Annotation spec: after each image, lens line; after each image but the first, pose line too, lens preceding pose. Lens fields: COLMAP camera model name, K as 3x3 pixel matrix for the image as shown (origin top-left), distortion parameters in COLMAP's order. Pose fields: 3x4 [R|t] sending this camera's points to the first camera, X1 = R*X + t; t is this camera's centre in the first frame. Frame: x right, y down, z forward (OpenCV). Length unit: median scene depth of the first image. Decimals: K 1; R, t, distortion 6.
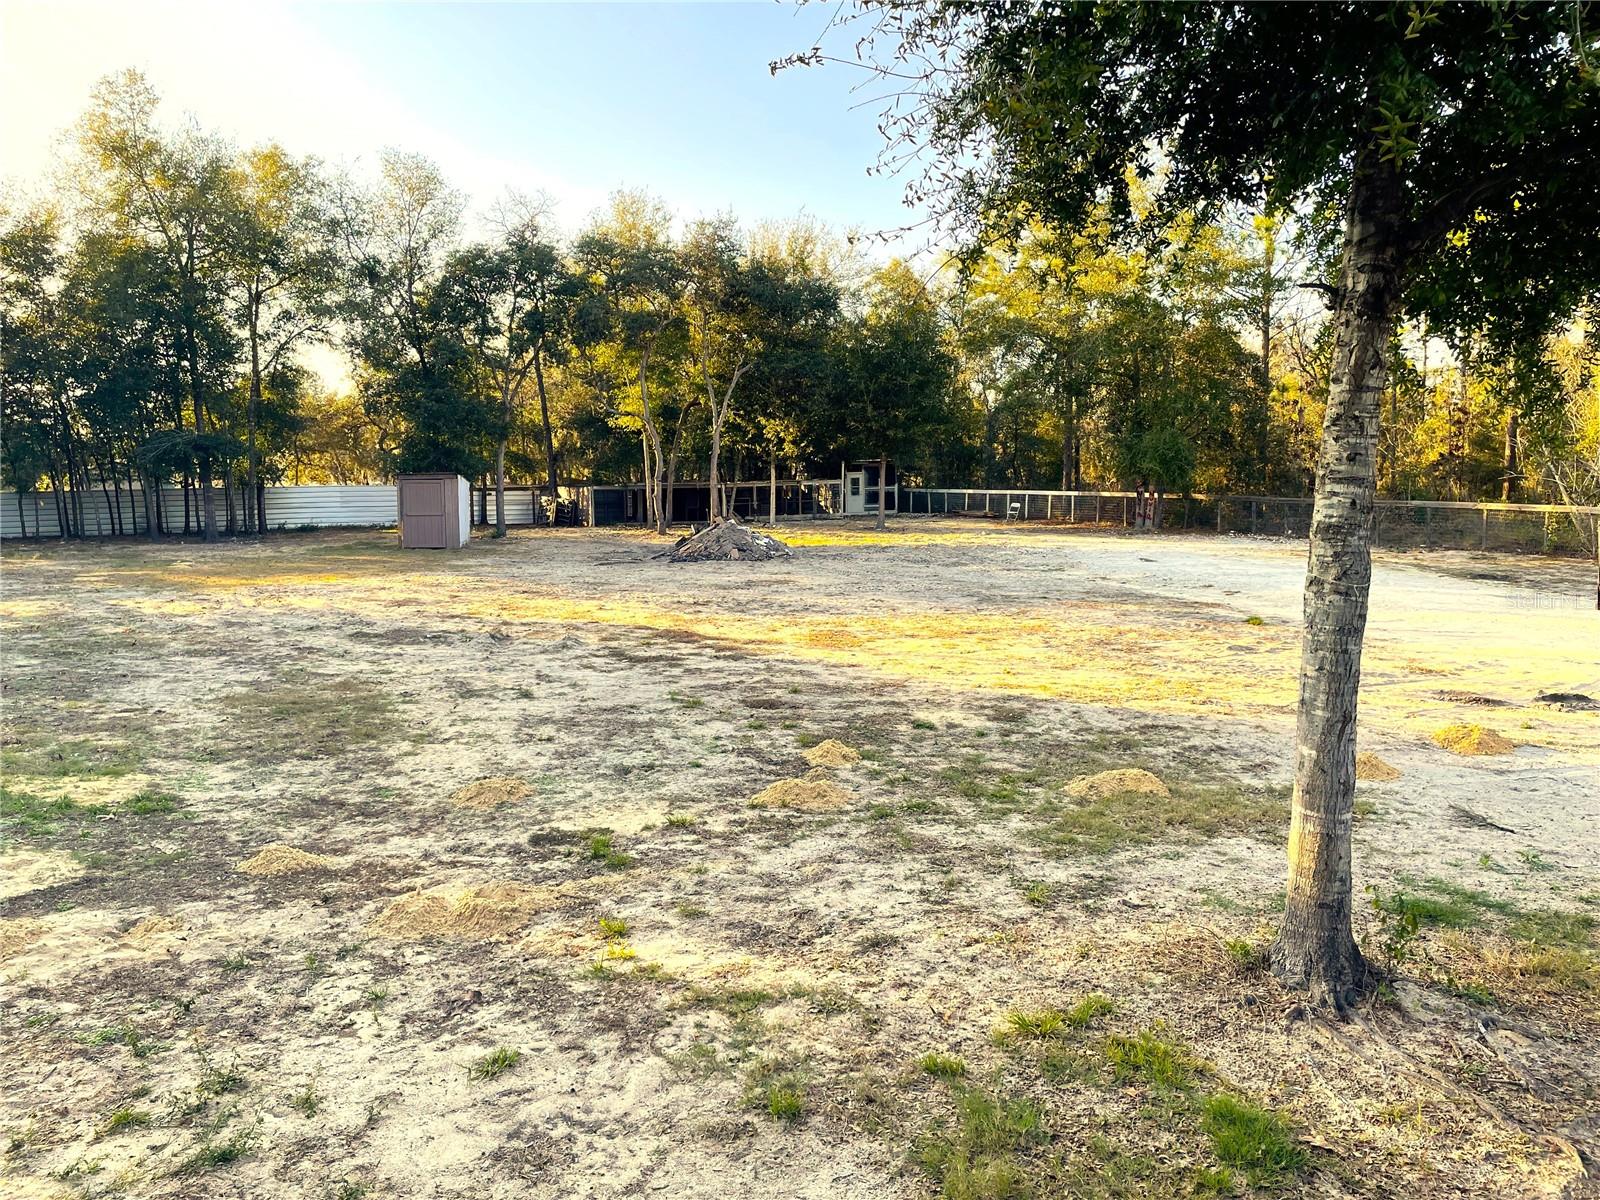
lens RADIAL K [[1204.7, 0, 833.4], [0, 1204.7, 599.2], [0, 0, 1]] dist [0.109295, -0.123051]
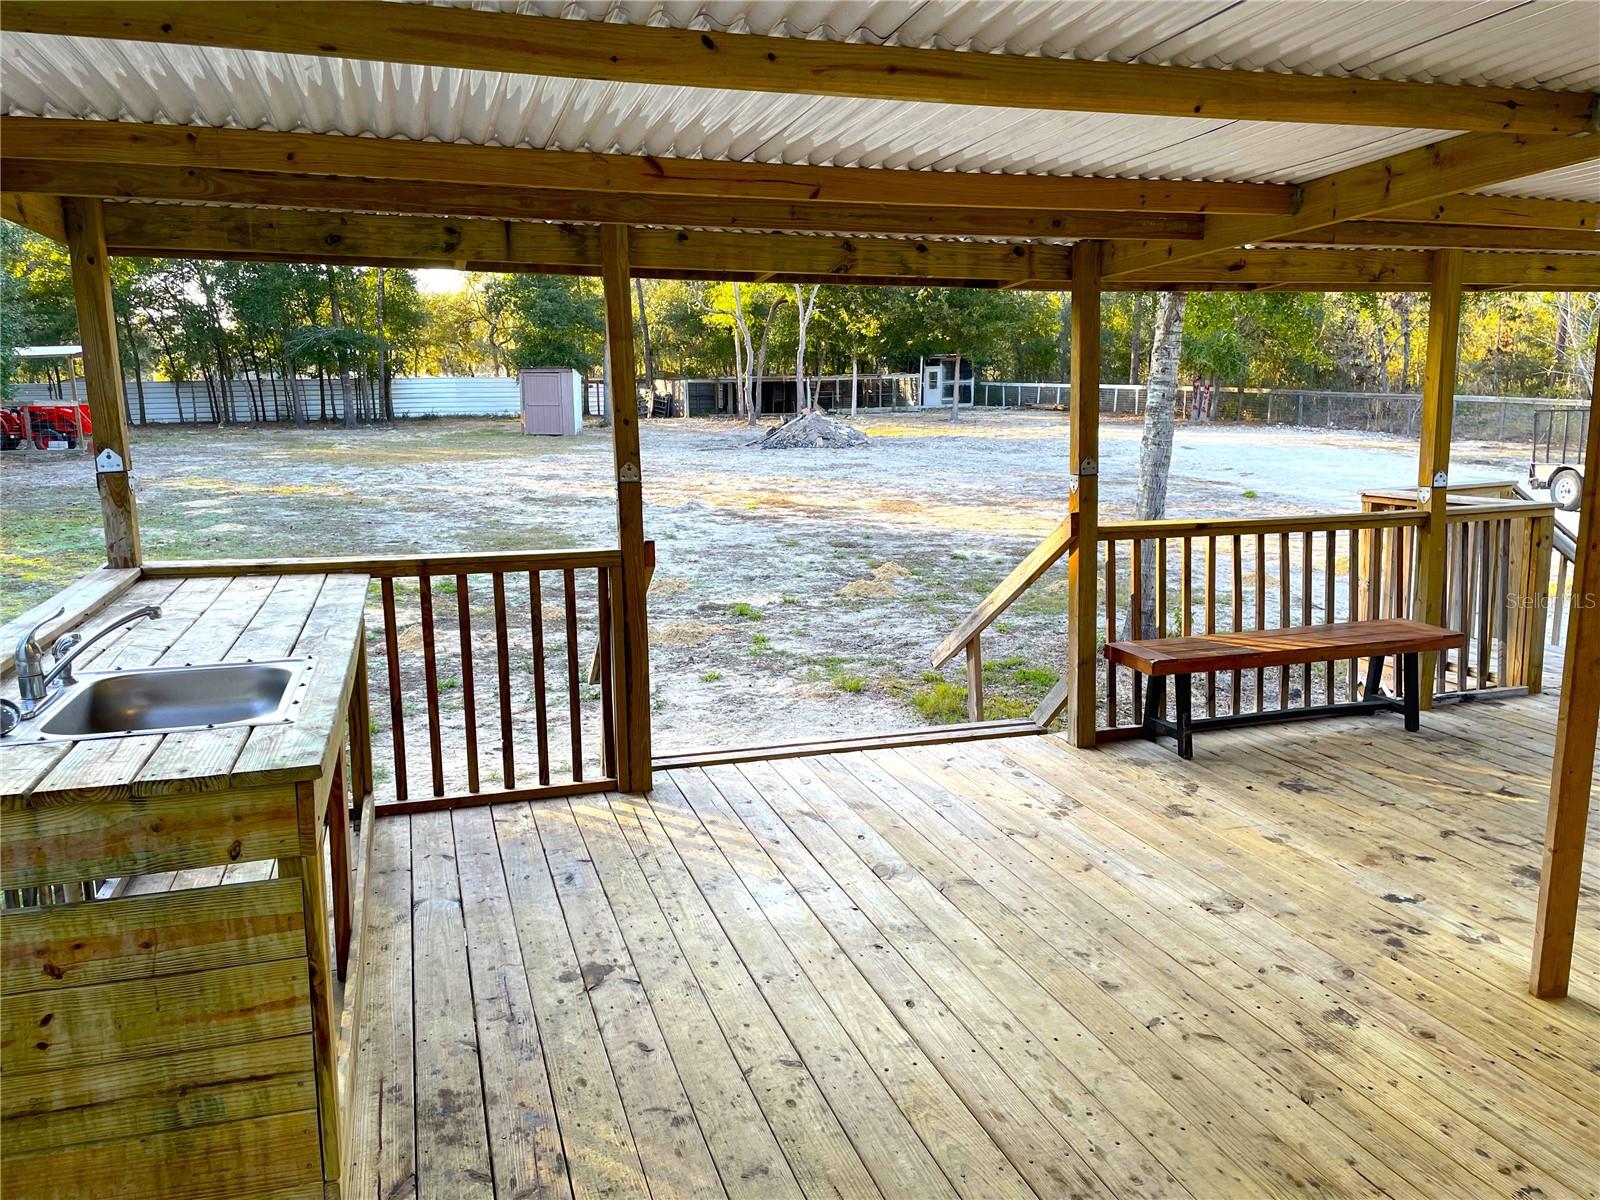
lens RADIAL K [[1204.7, 0, 833.4], [0, 1204.7, 599.2], [0, 0, 1]] dist [0.109295, -0.123051]
pose [[0.997696, 0.015761, -0.065990, 0.008468], [-0.009995, 0.996175, 0.086804, 0.012241], [0.067106, -0.085944, 0.994037, -0.147299]]
